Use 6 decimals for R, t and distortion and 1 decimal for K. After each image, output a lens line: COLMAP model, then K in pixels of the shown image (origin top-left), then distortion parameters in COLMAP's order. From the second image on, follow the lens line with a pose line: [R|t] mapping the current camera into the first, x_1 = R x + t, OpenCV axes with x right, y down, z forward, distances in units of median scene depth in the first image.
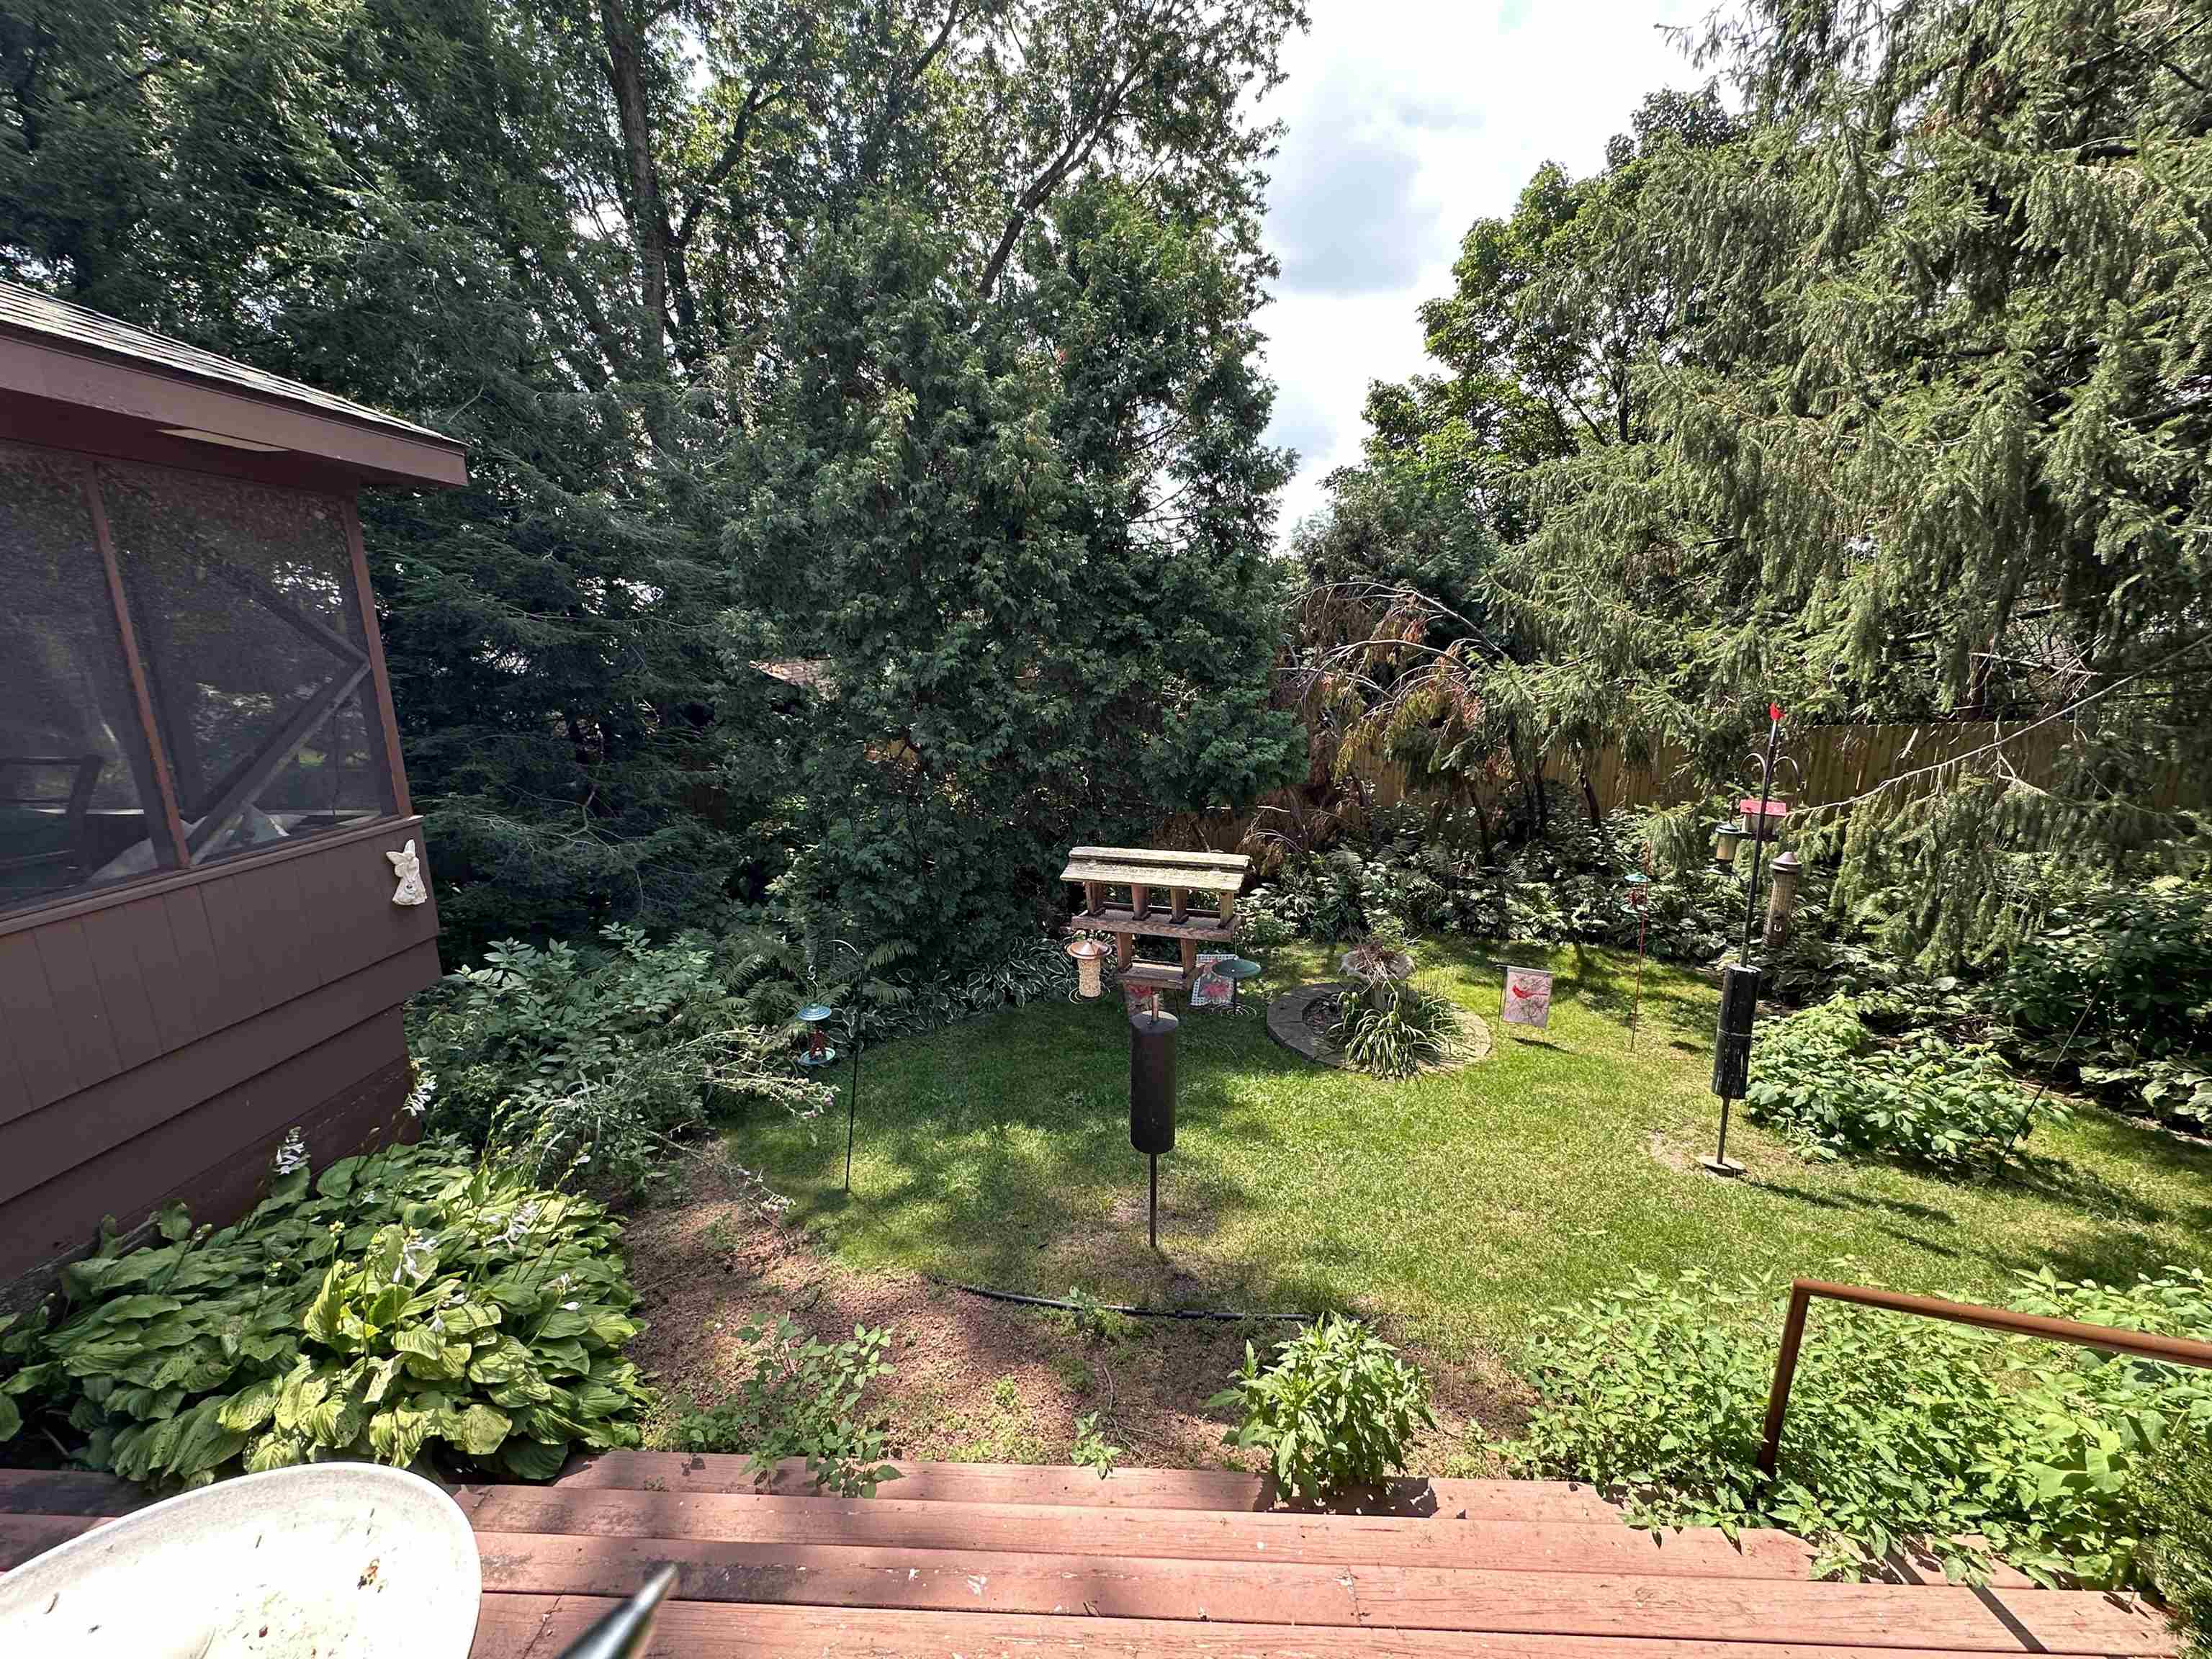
lens RADIAL K [[881.7, 0, 1104.5], [0, 881.7, 828.3], [0, 0, 1]] dist [-0.003787, 0.000629]
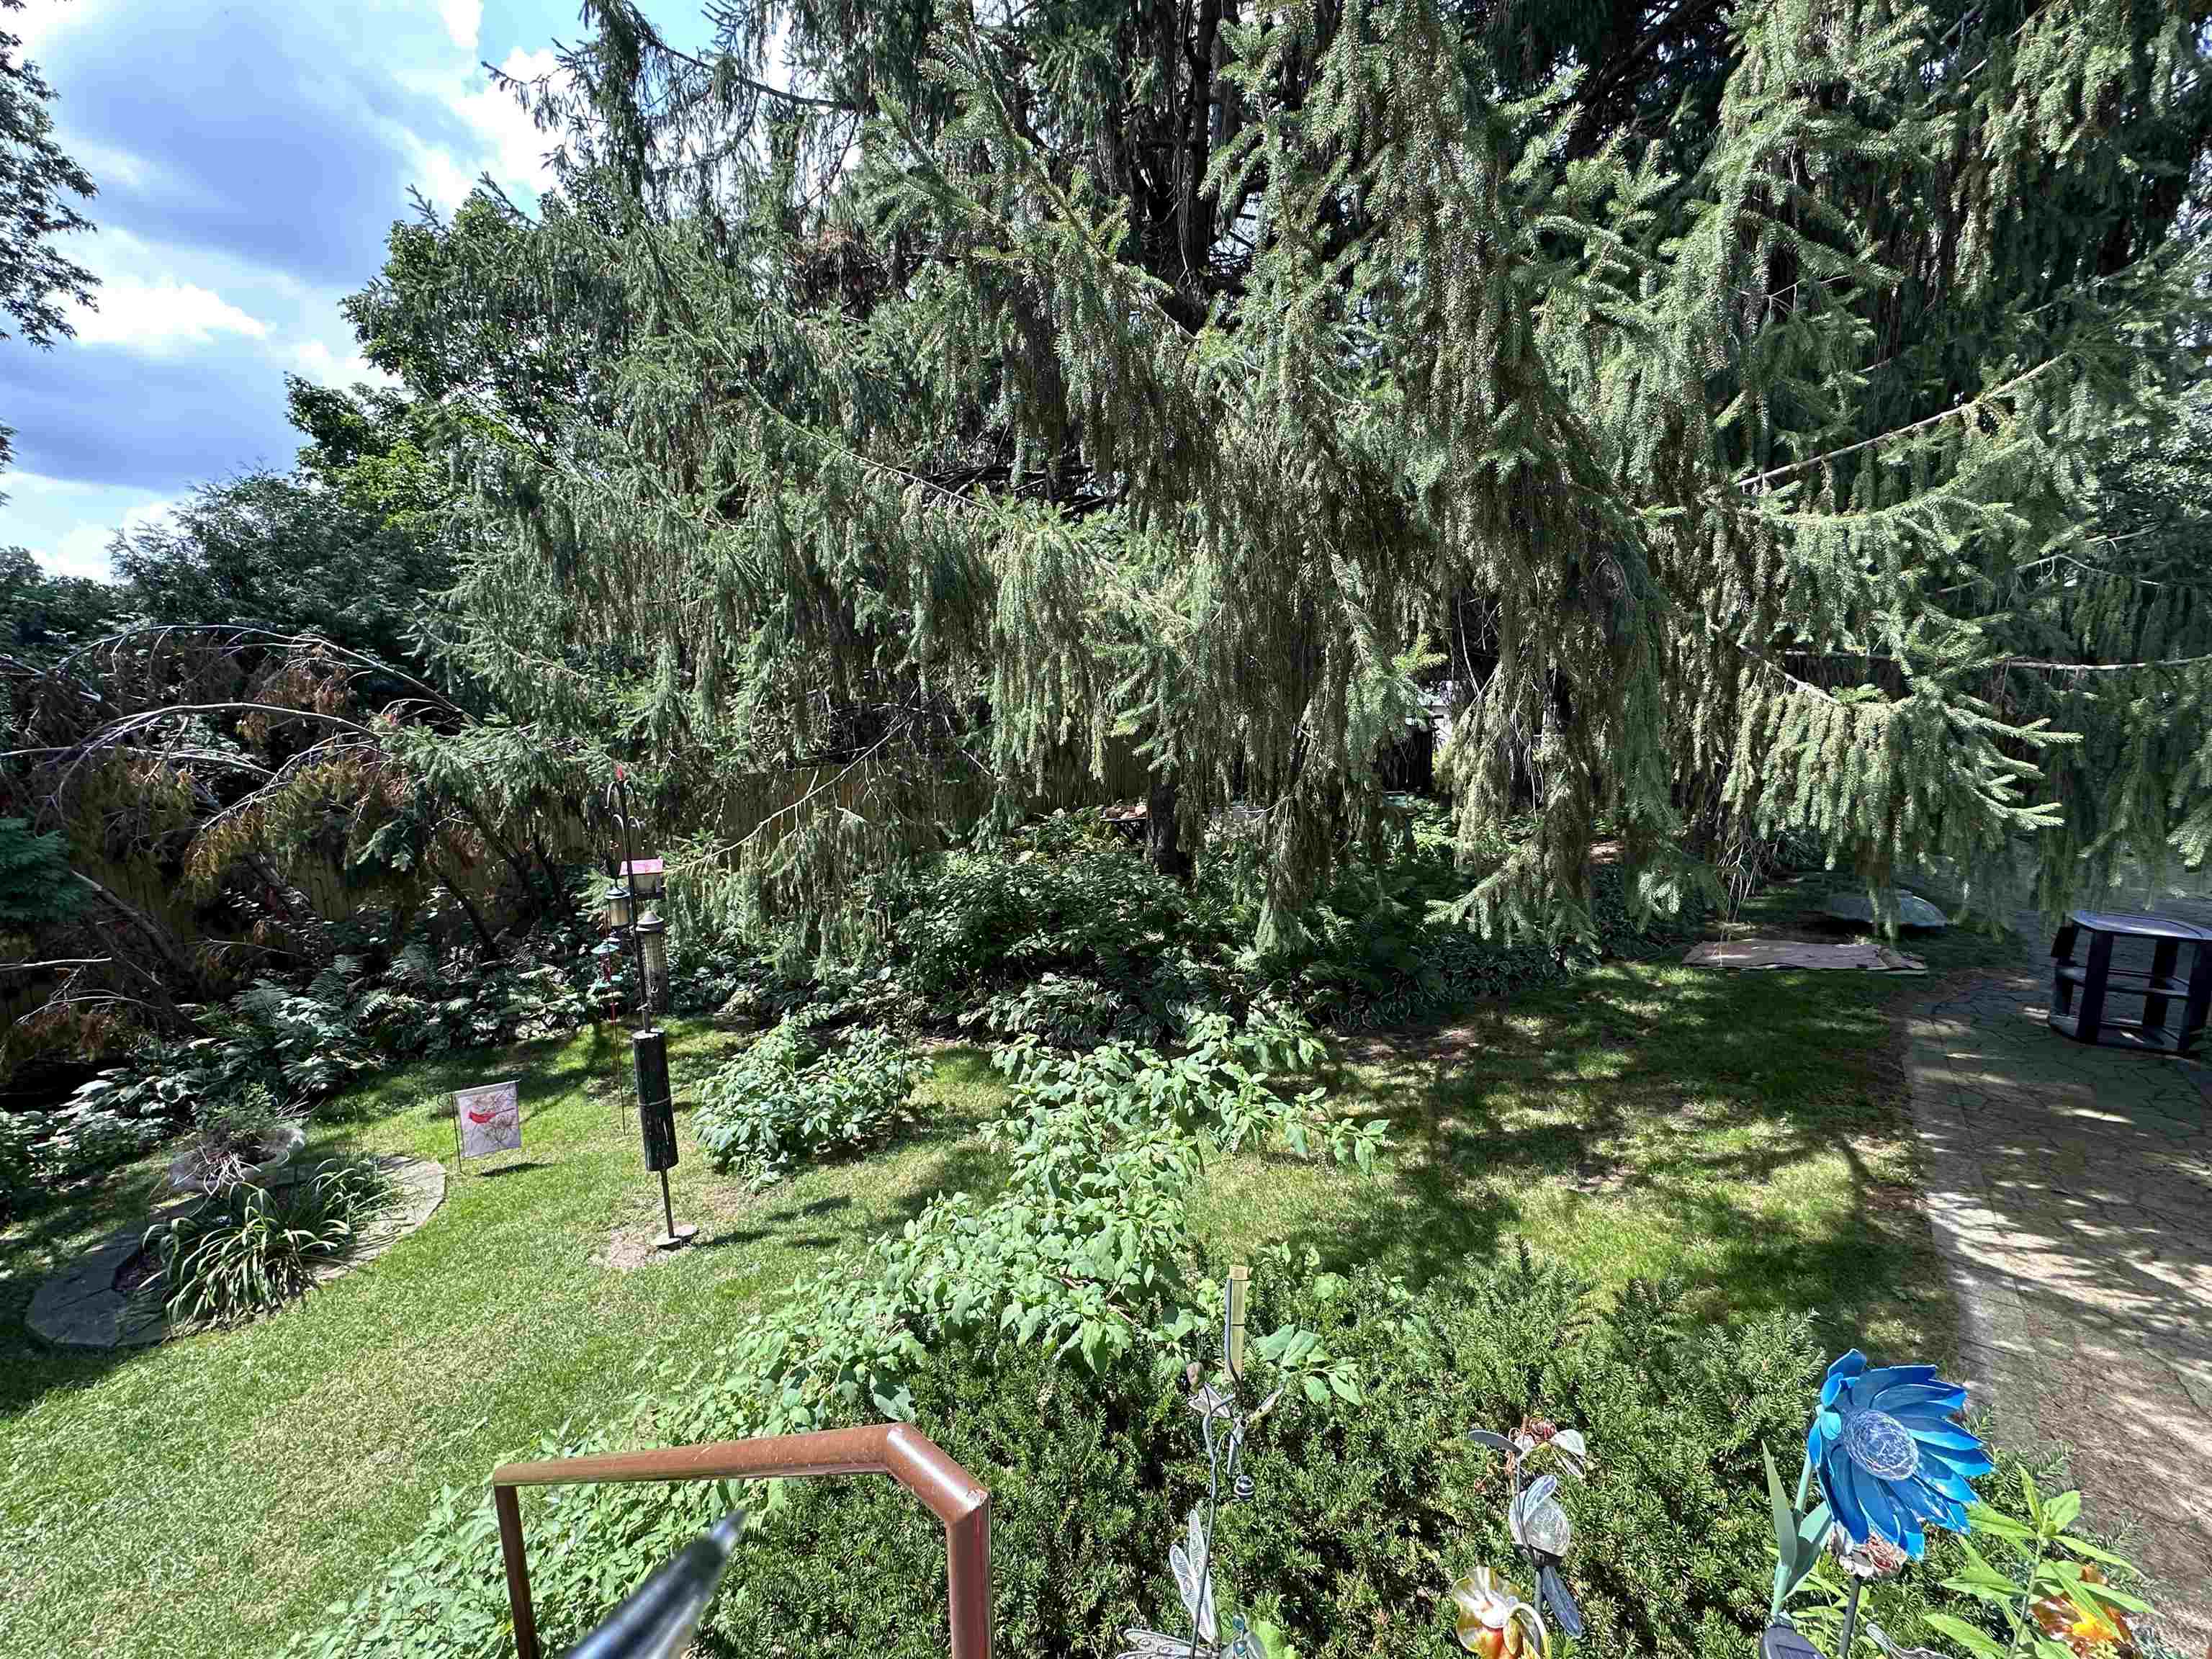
lens RADIAL K [[881.7, 0, 1104.5], [0, 881.7, 828.3], [0, 0, 1]] dist [-0.003787, 0.000629]
pose [[0.600738, -0.131496, 0.788557, 0.169667], [0.179185, 0.983431, 0.027485, 0.000093], [-0.779106, 0.124786, 0.614347, -0.007971]]
